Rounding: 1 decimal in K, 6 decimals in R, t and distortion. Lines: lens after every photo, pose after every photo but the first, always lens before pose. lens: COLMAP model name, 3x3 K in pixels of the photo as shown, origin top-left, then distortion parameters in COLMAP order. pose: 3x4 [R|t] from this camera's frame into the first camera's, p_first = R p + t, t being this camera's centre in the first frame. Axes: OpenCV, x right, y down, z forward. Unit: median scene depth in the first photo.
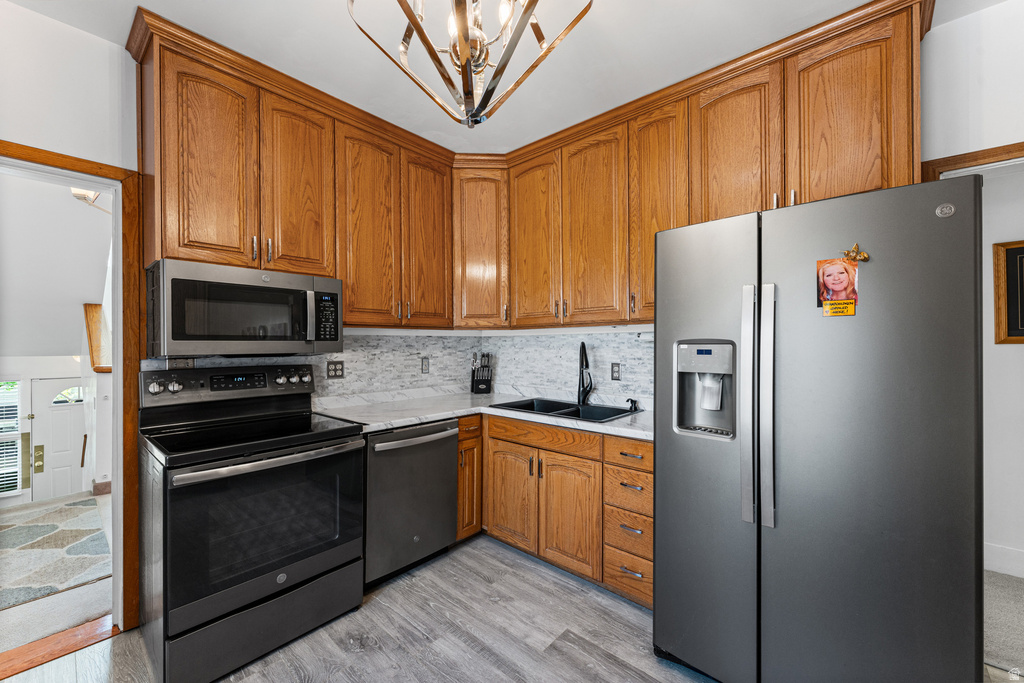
lens RADIAL K [[409.2, 0, 509.2], [0, 409.2, 344.8], [0, 0, 1]] dist [-0.003545, 0.000137]
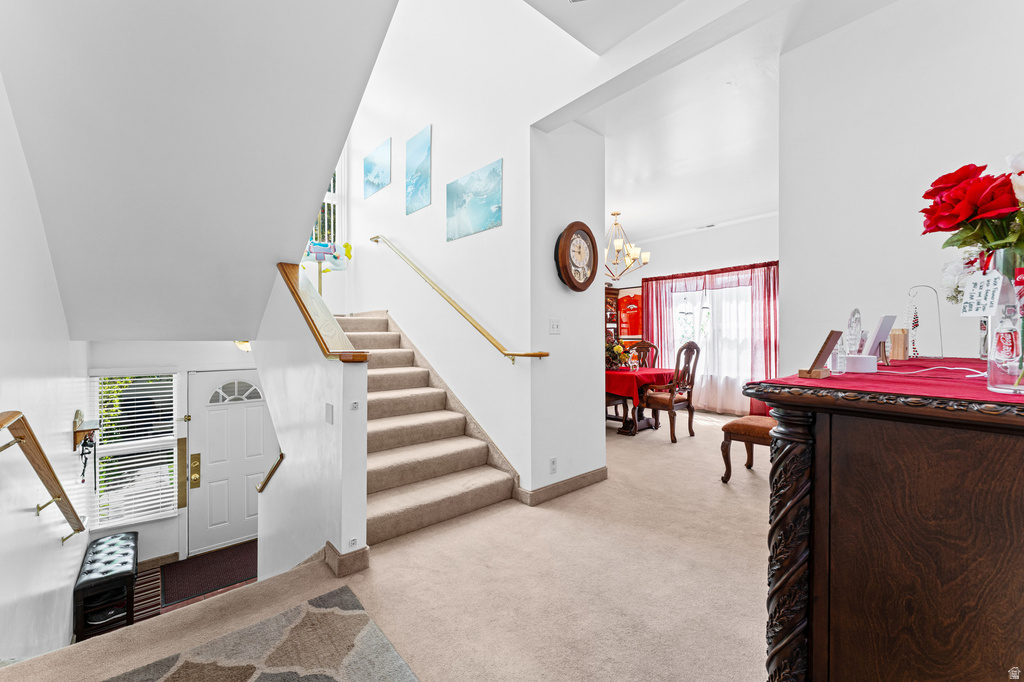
lens RADIAL K [[409.2, 0, 508.0], [0, 409.2, 336.7], [0, 0, 1]] dist [-0.003545, 0.000137]
pose [[0.990967, -0.003547, -0.134056, -0.441891], [0.002899, 0.999983, -0.005029, 0.021020], [0.134071, 0.004595, 0.990961, 0.287531]]
